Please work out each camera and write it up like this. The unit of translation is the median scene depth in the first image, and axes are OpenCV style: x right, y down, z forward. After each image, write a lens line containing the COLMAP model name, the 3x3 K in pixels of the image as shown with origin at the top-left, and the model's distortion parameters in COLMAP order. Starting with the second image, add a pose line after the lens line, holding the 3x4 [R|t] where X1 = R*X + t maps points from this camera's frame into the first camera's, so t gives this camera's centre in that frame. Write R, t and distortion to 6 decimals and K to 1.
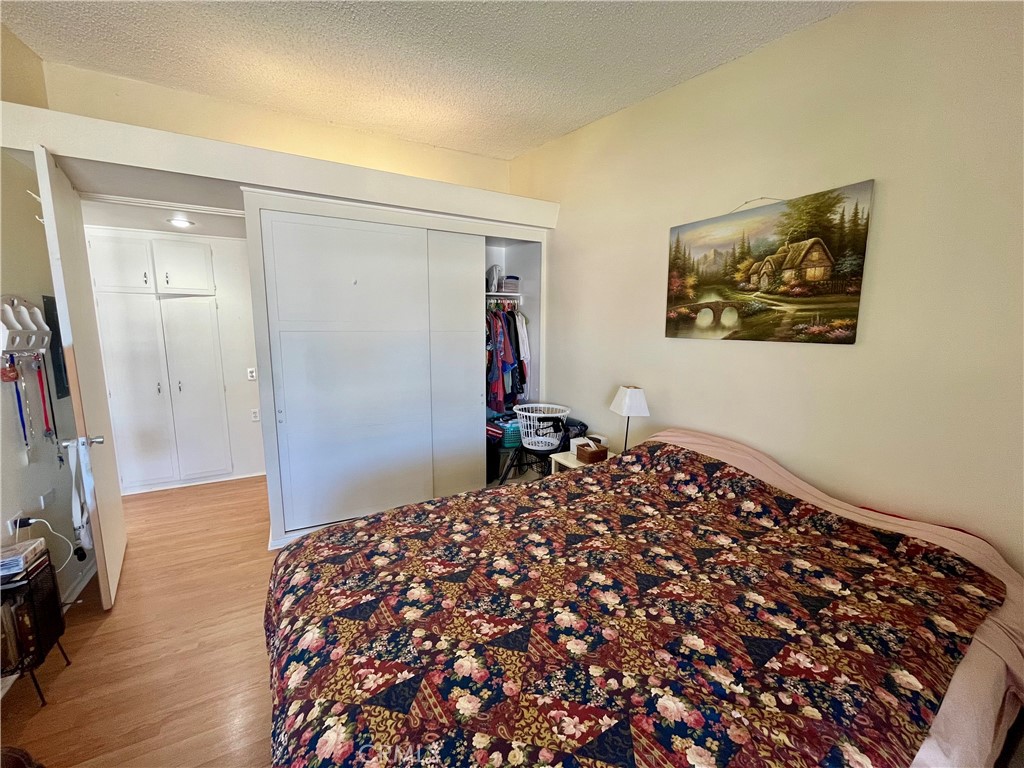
lens RADIAL K [[414.2, 0, 509.6], [0, 414.2, 385.8], [0, 0, 1]] dist [-0.004240, 0.000139]
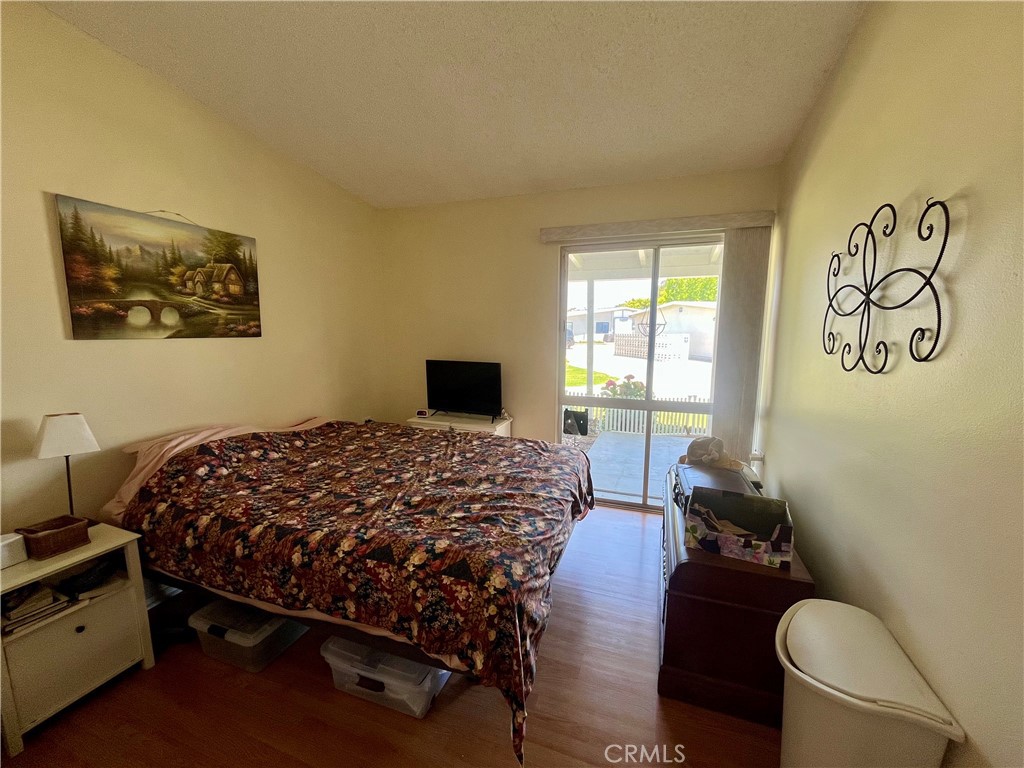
lens RADIAL K [[414.2, 0, 510.5], [0, 414.2, 384.0], [0, 0, 1]] dist [-0.004240, 0.000139]
pose [[-0.652563, -0.104672, 0.750470, -0.883336], [0.104920, 0.968391, 0.226299, -0.155662], [-0.750436, 0.226414, -0.620953, 1.098349]]
